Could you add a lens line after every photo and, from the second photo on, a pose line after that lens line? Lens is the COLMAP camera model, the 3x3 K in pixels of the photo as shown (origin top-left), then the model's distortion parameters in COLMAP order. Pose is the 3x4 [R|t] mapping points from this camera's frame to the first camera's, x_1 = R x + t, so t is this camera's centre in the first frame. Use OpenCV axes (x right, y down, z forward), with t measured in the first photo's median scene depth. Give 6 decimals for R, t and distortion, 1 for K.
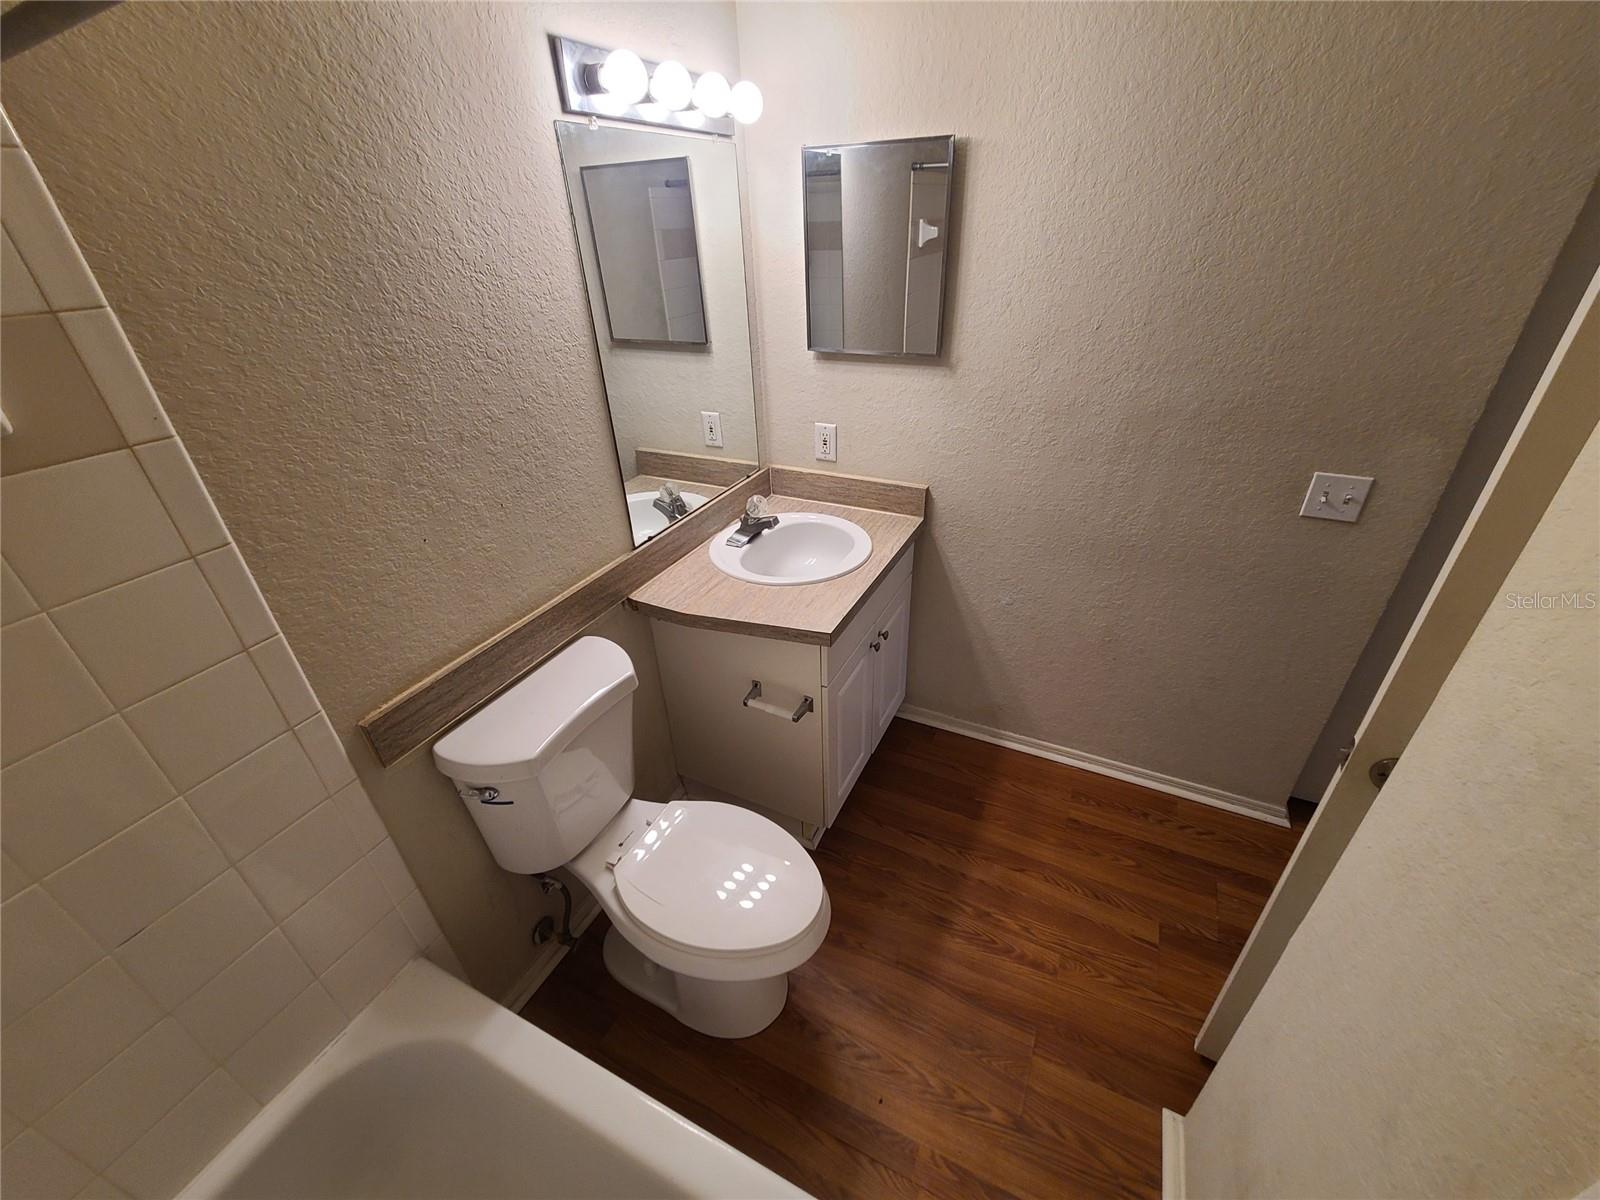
lens RADIAL K [[647.2, 0, 806.1], [0, 647.2, 599.0], [0, 0, 1]] dist [-0.006036, 0.000122]
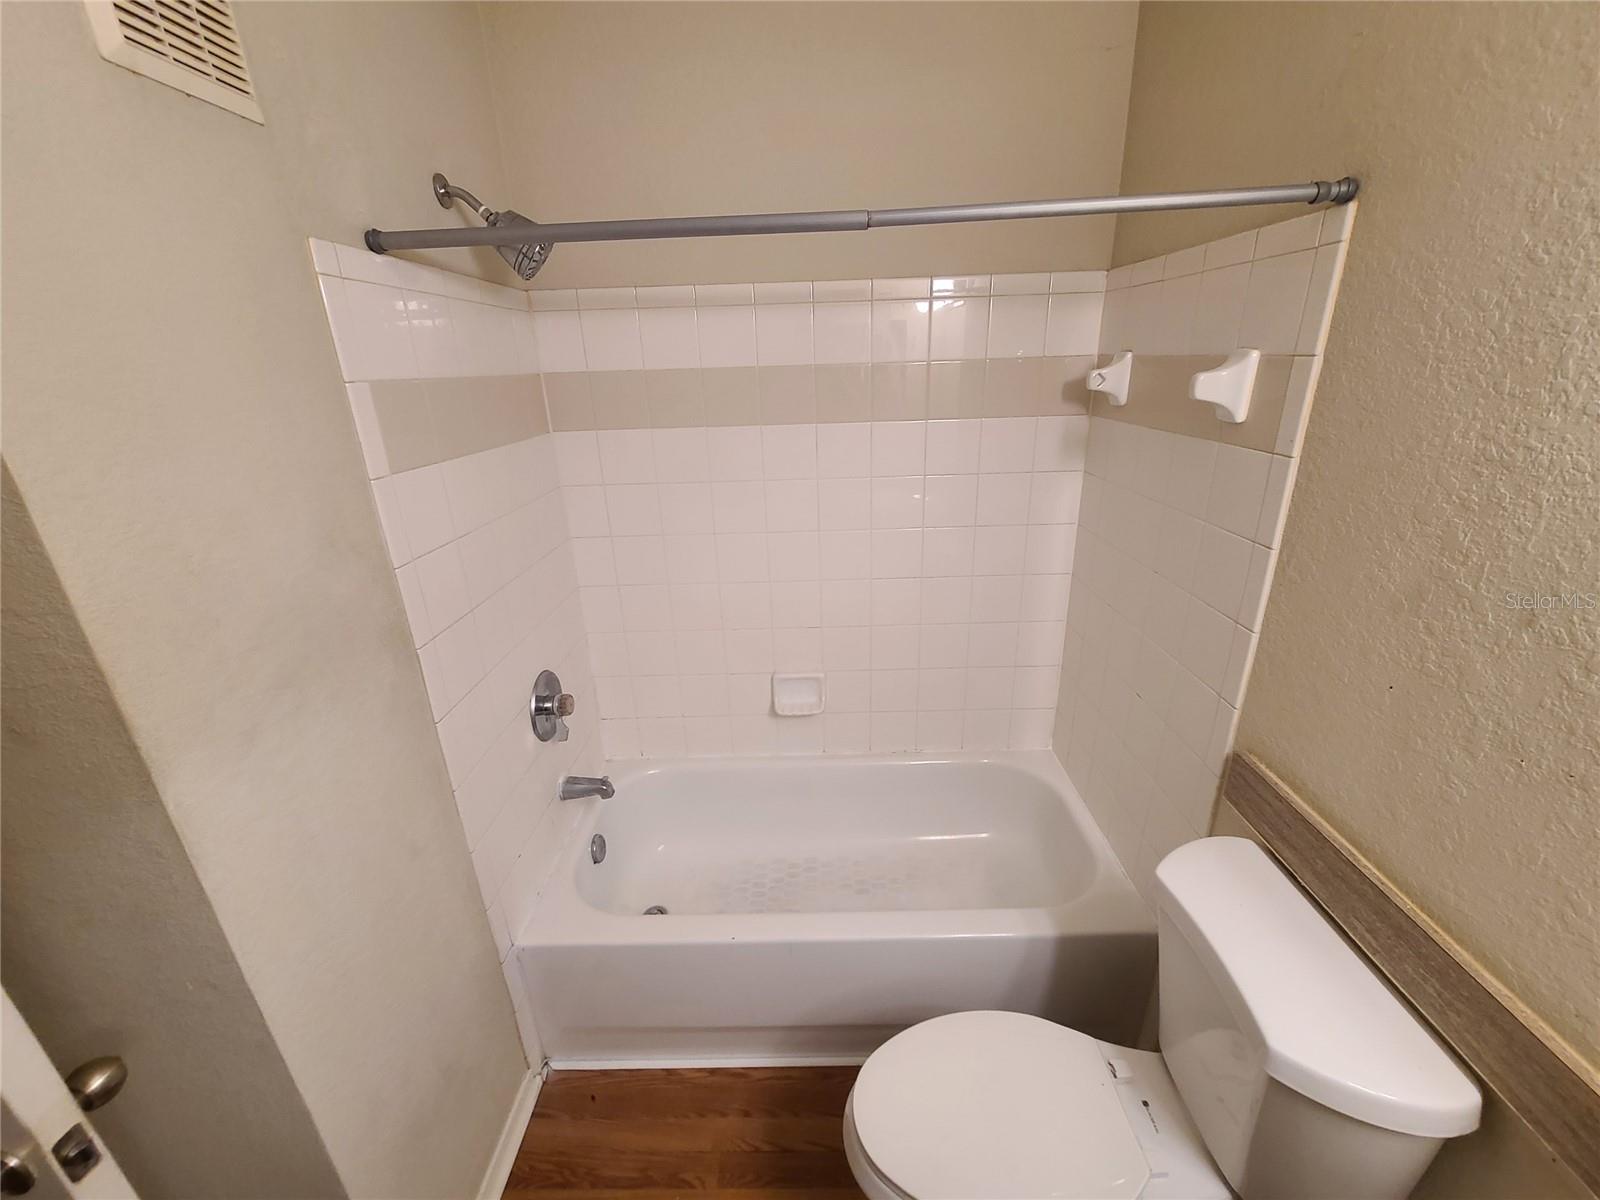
lens RADIAL K [[647.2, 0, 806.1], [0, 647.2, 599.0], [0, 0, 1]] dist [-0.006036, 0.000122]
pose [[-0.900807, 0.206414, -0.382020, 0.249811], [-0.167188, 0.647083, 0.743863, -0.531962], [0.400743, 0.733946, -0.548387, 0.946649]]
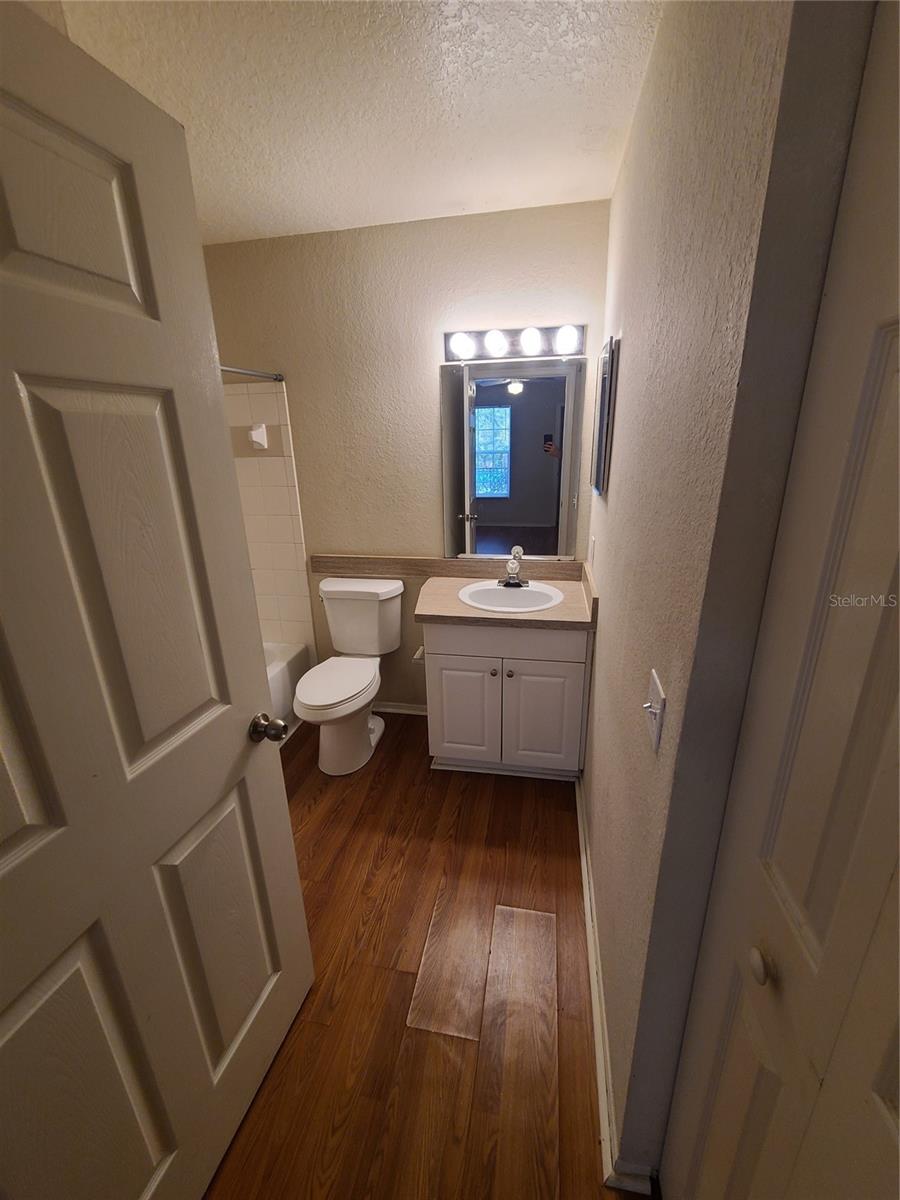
lens RADIAL K [[485.4, 0, 450.4], [0, 485.4, 603.1], [0, 0, 1]] dist [-0.006036, 0.000122]
pose [[0.264811, 0.331340, -0.905587, 1.463267], [-0.477785, 0.860820, 0.175247, -0.293284], [0.837614, 0.386268, 0.386264, 0.634284]]
